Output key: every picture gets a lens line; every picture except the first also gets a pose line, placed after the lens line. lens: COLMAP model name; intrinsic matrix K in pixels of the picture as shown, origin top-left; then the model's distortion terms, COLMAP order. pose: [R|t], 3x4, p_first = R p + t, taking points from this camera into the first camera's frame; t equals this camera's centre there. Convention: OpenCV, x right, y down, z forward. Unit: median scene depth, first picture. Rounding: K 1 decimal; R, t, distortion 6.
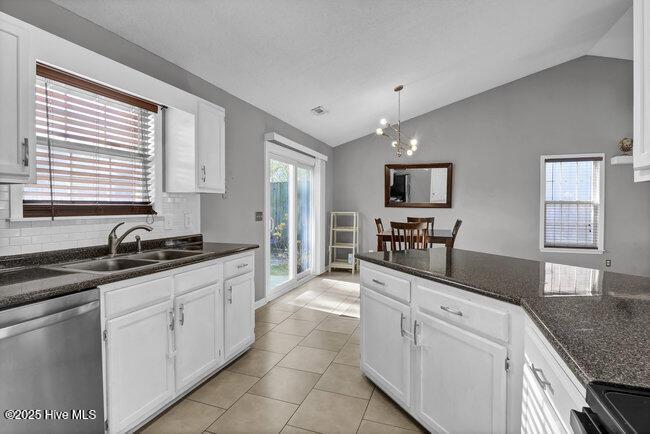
lens RADIAL K [[325.2, 0, 325.0], [0, 325.2, 217.0], [0, 0, 1]] dist [-0.000835, -0.000162]
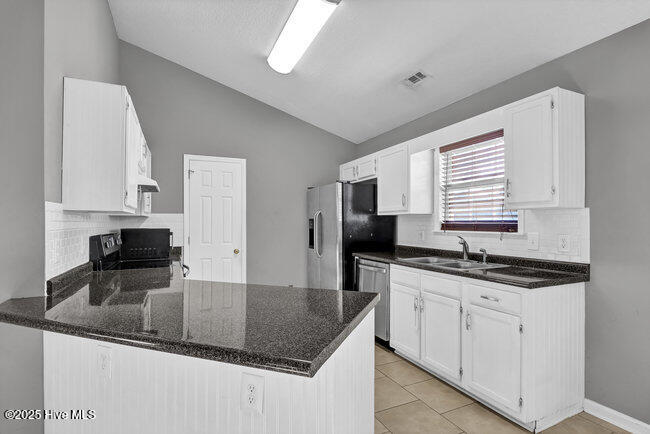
lens RADIAL K [[325.2, 0, 325.0], [0, 325.2, 217.0], [0, 0, 1]] dist [-0.000835, -0.000162]
pose [[-0.738688, -0.015215, -0.673876, 0.690986], [-0.021606, 0.999766, 0.001110, -0.050813], [0.673701, 0.015380, -0.738844, 1.564338]]
